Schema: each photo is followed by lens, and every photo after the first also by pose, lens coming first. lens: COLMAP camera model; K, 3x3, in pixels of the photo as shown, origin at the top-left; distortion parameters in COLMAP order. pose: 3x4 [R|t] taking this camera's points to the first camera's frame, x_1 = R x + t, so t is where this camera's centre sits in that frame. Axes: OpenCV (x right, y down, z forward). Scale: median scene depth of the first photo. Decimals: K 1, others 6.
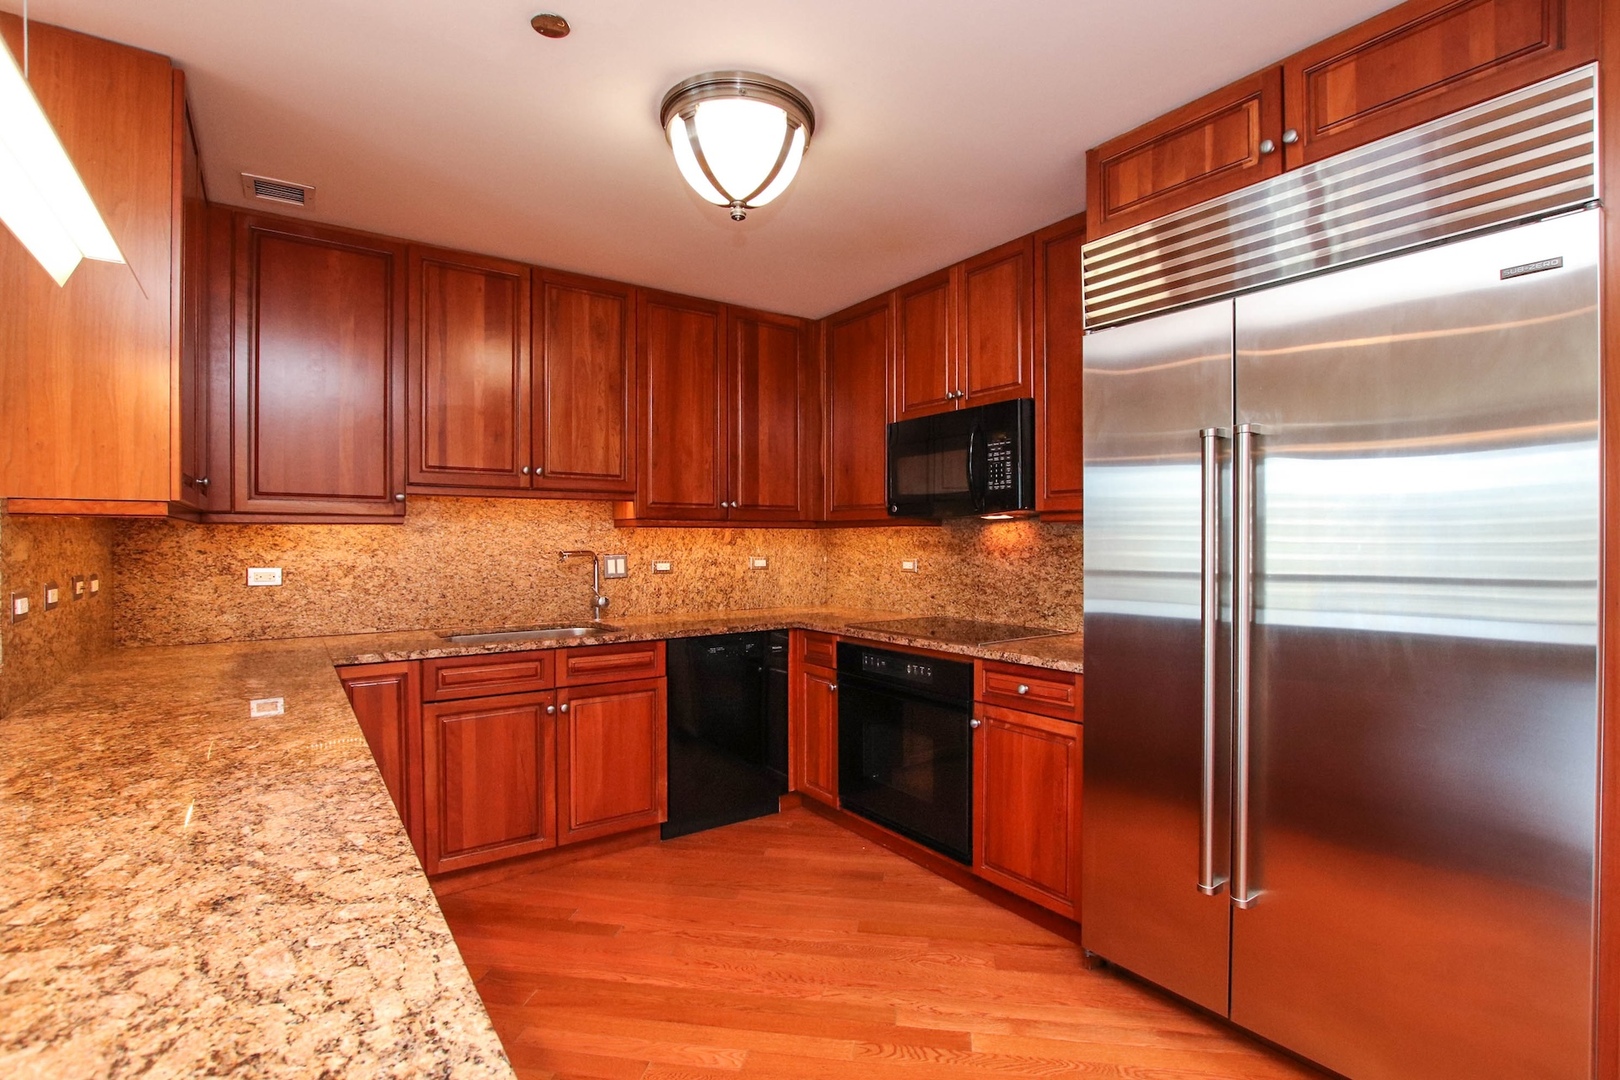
lens RADIAL K [[769.2, 0, 813.7], [0, 769.2, 544.3], [0, 0, 1]] dist [-0.030564, 0.003534]
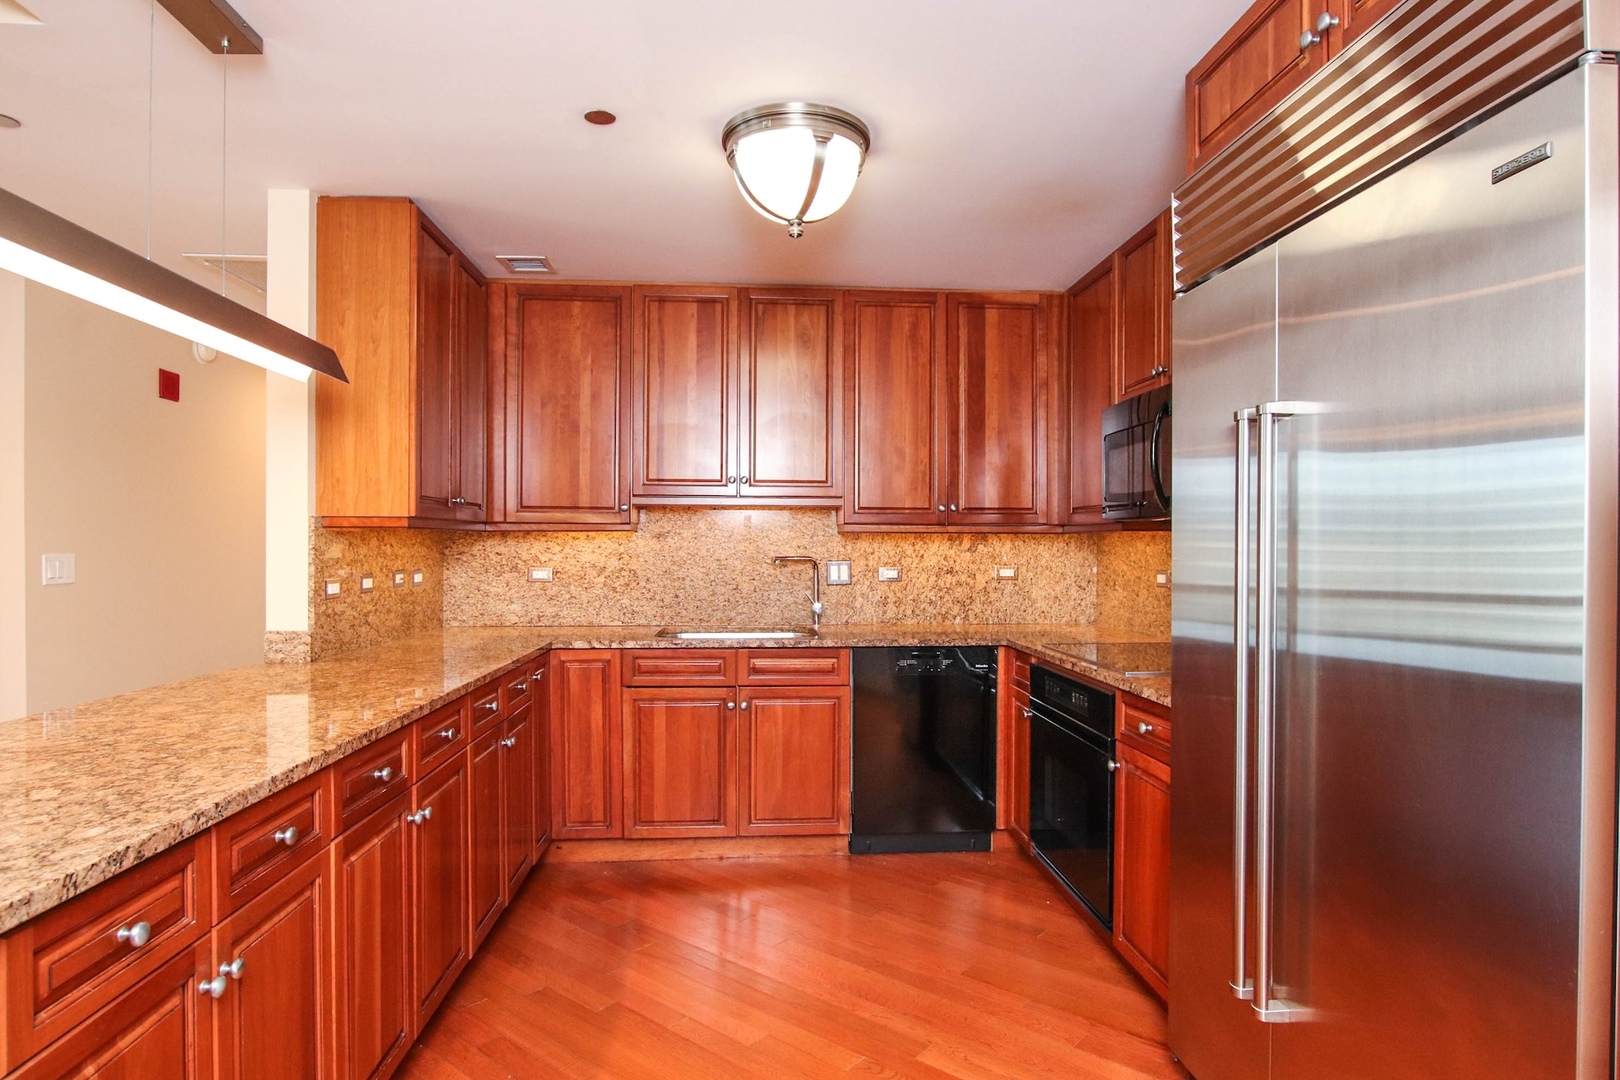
lens RADIAL K [[902.8, 0, 784.7], [0, 902.8, 543.7], [0, 0, 1]] dist [-0.026321, 0.001676]
pose [[0.851148, 0.003335, -0.524916, 0.376665], [-0.007239, 0.999959, -0.005385, -0.002107], [0.524877, 0.008384, 0.851137, -0.028846]]
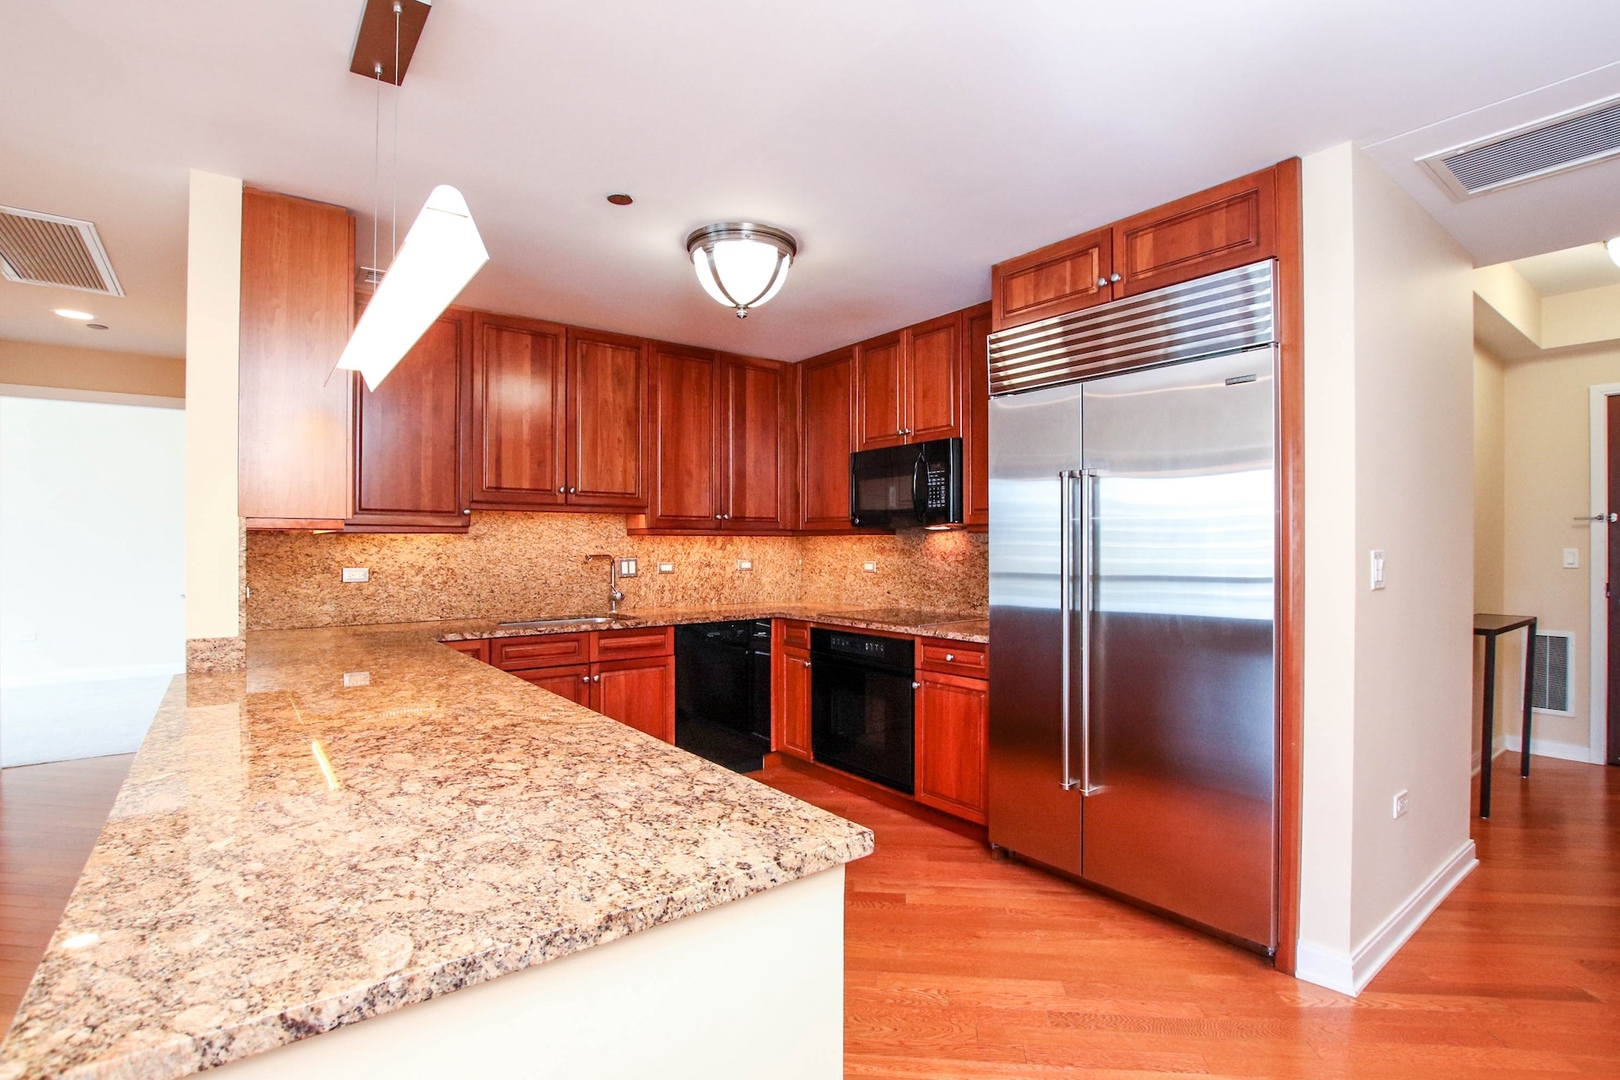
lens RADIAL K [[769.2, 0, 807.7], [0, 769.2, 538.9], [0, 0, 1]] dist [-0.030564, 0.003534]
pose [[0.999552, 0.001123, 0.029900, -0.013895], [-0.000729, 0.999913, -0.013168, -0.000865], [-0.029912, 0.013140, 0.999466, -0.287726]]
